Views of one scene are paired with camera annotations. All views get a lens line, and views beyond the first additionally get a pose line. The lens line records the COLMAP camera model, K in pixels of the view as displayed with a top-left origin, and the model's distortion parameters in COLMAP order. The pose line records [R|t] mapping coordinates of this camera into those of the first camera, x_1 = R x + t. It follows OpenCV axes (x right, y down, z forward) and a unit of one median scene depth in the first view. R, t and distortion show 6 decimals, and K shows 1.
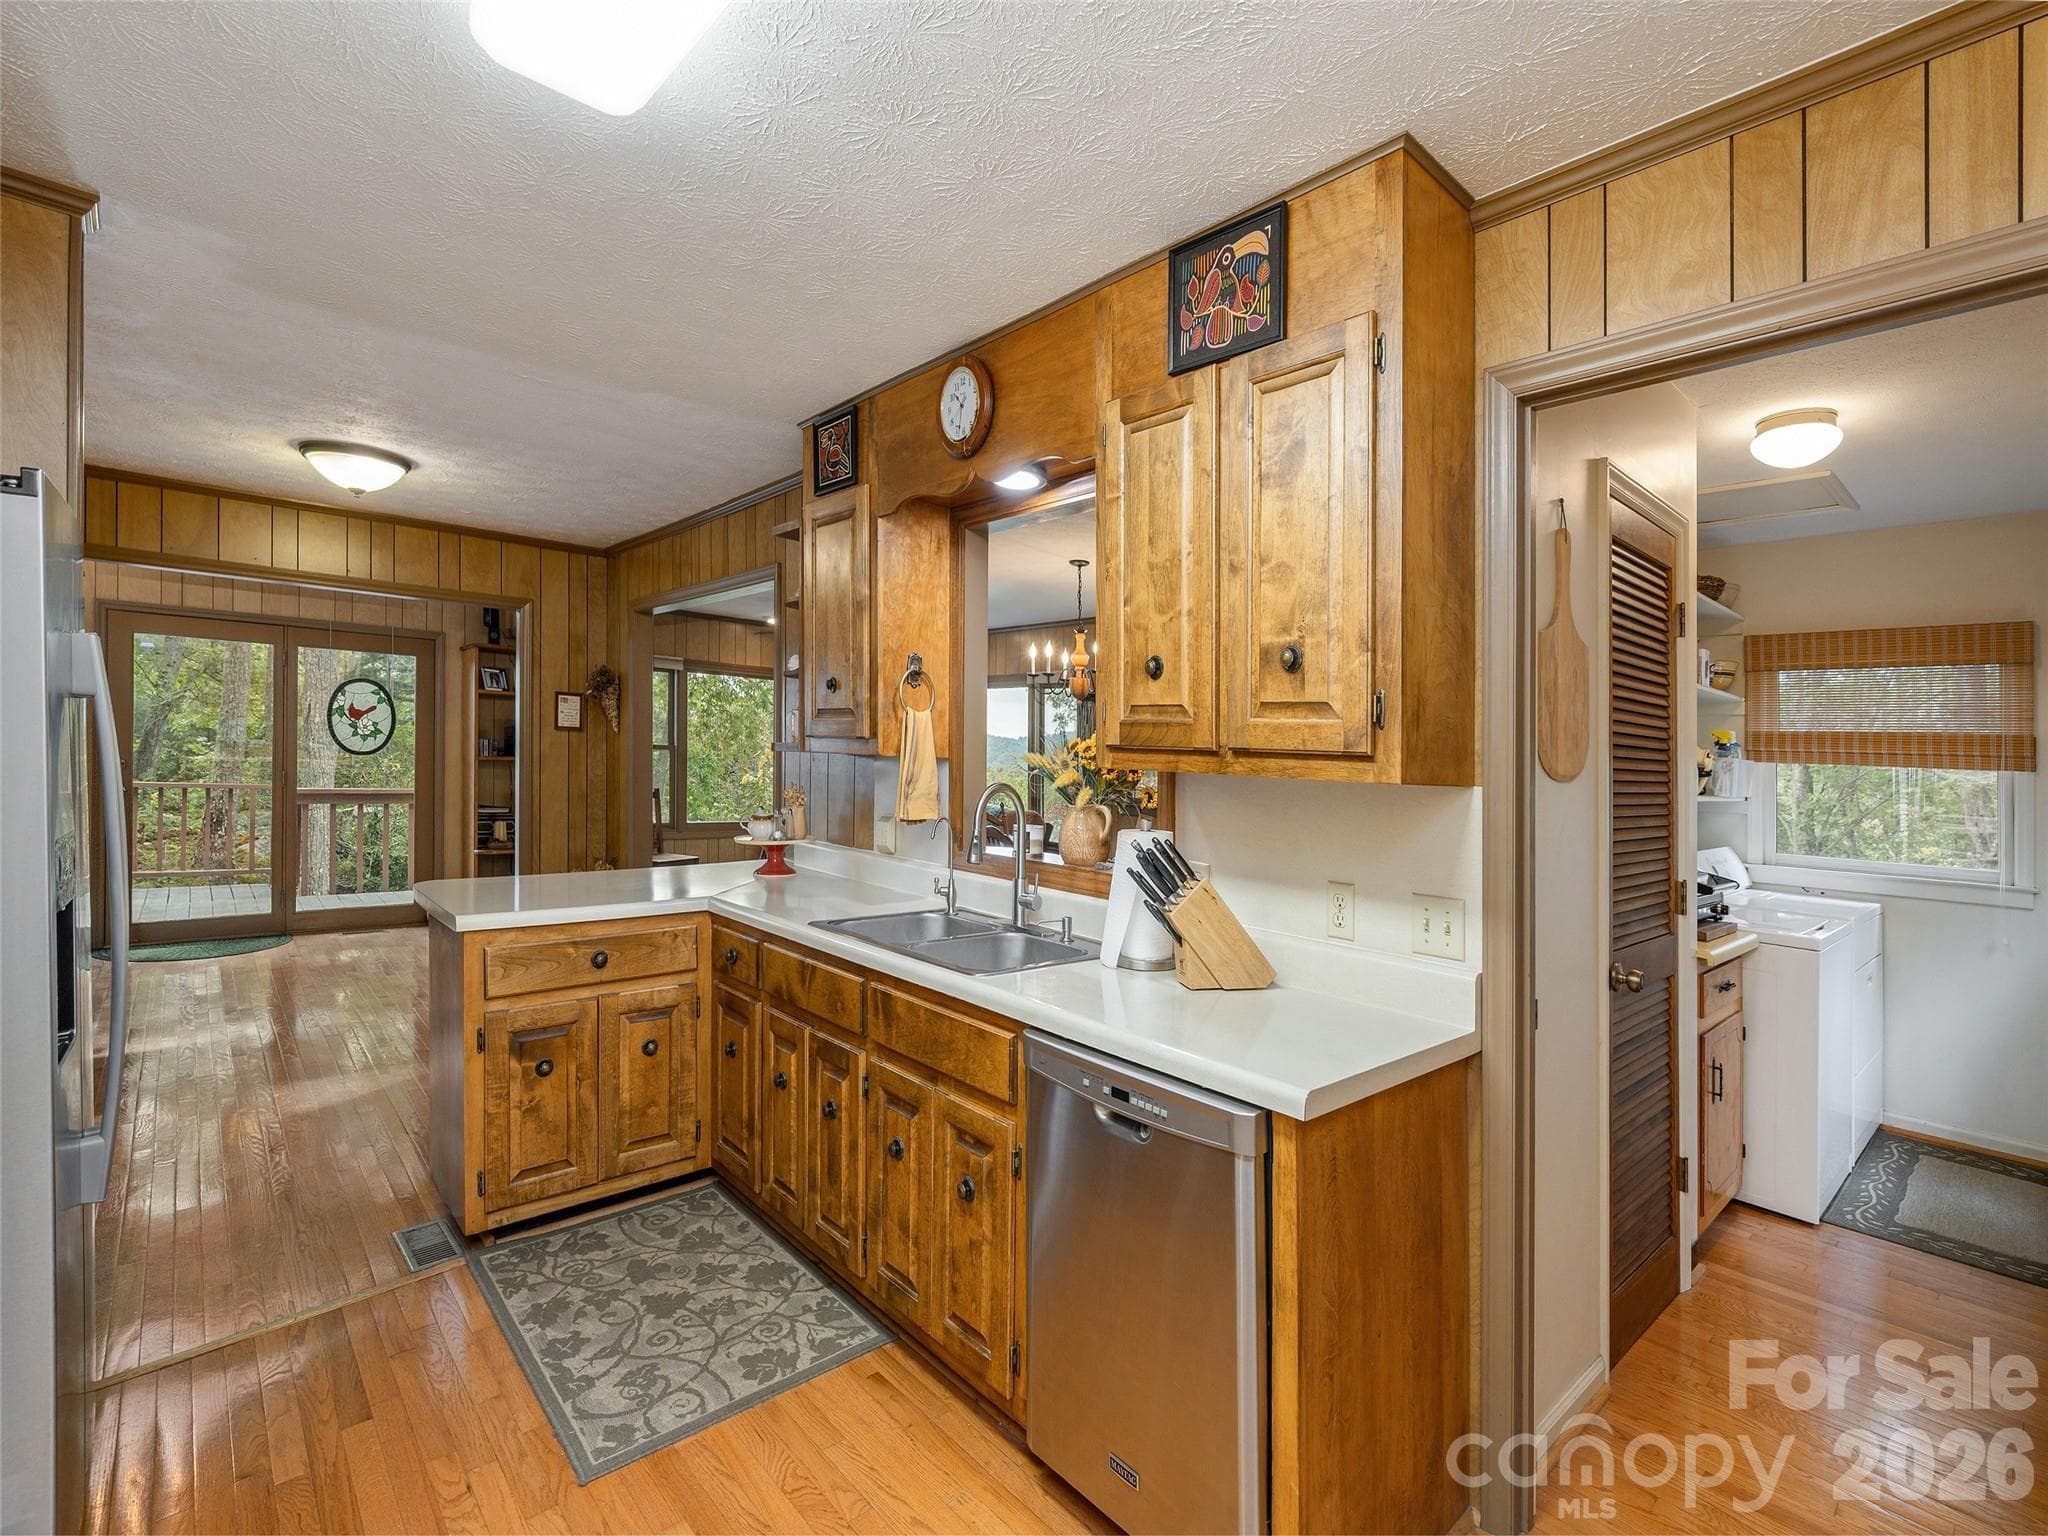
lens RADIAL K [[939.4, 0, 1024.0], [0, 939.4, 768.0], [0, 0, 1]] dist [-0.000670, -0.000527]
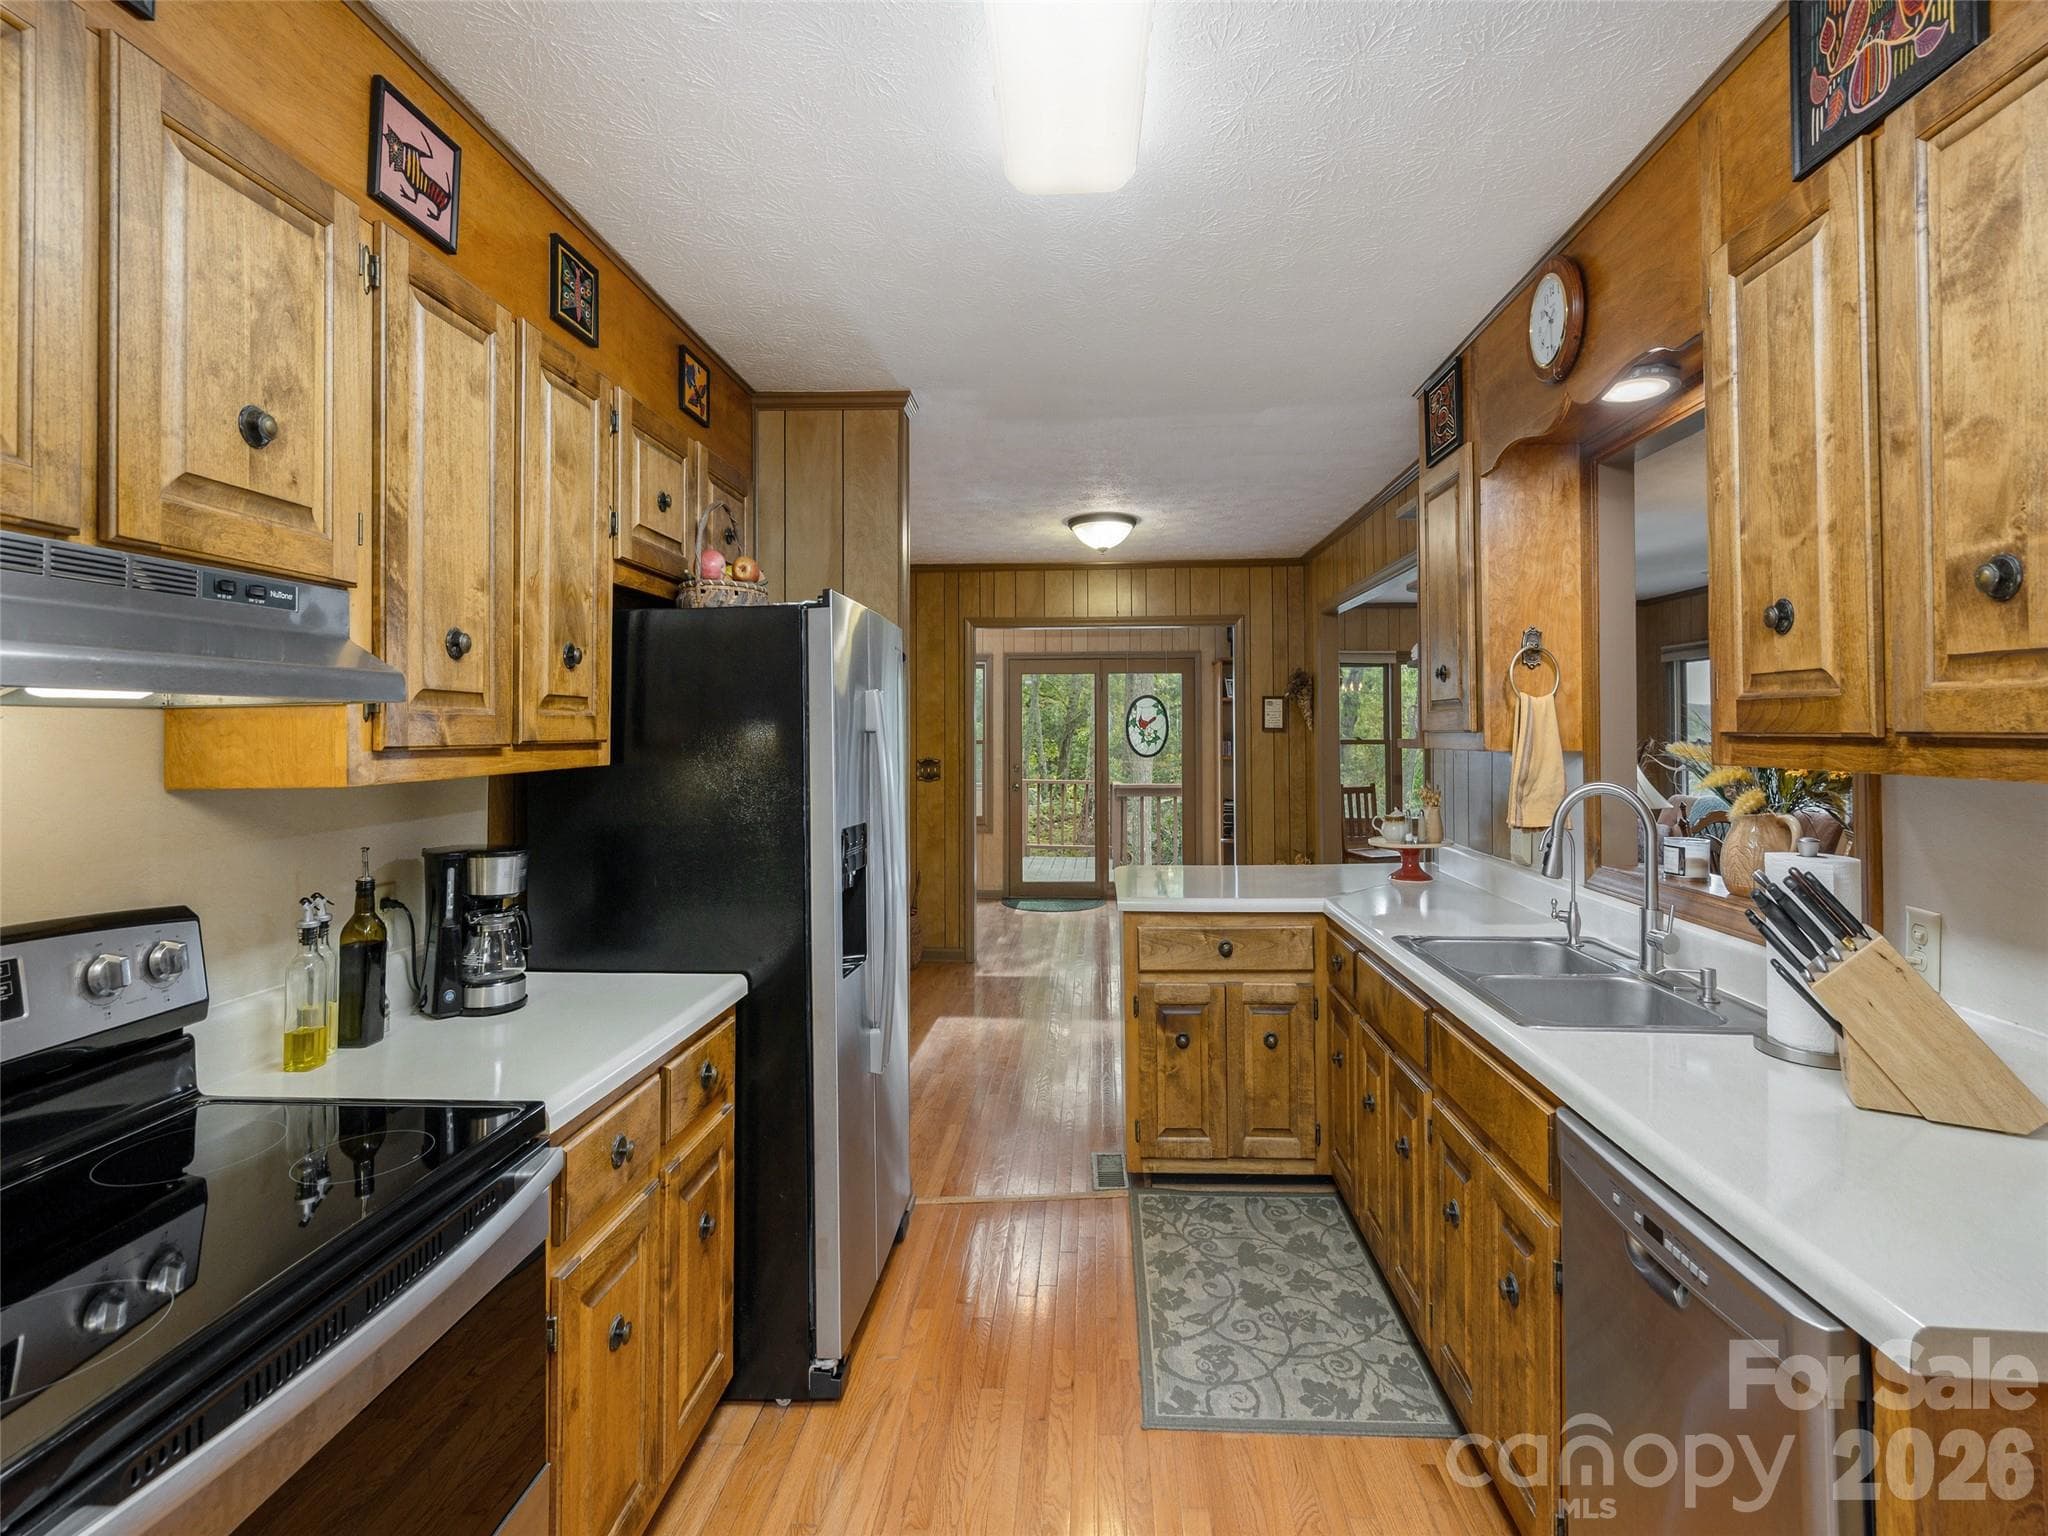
lens RADIAL K [[932.2, 0, 1020.0], [0, 932.2, 747.0], [0, 0, 1]] dist [-0.000975, -0.000731]
pose [[0.693099, -0.035479, -0.719968, 0.187803], [0.026224, 0.999368, -0.024002, -0.008870], [0.720365, -0.002244, 0.693592, 0.107919]]
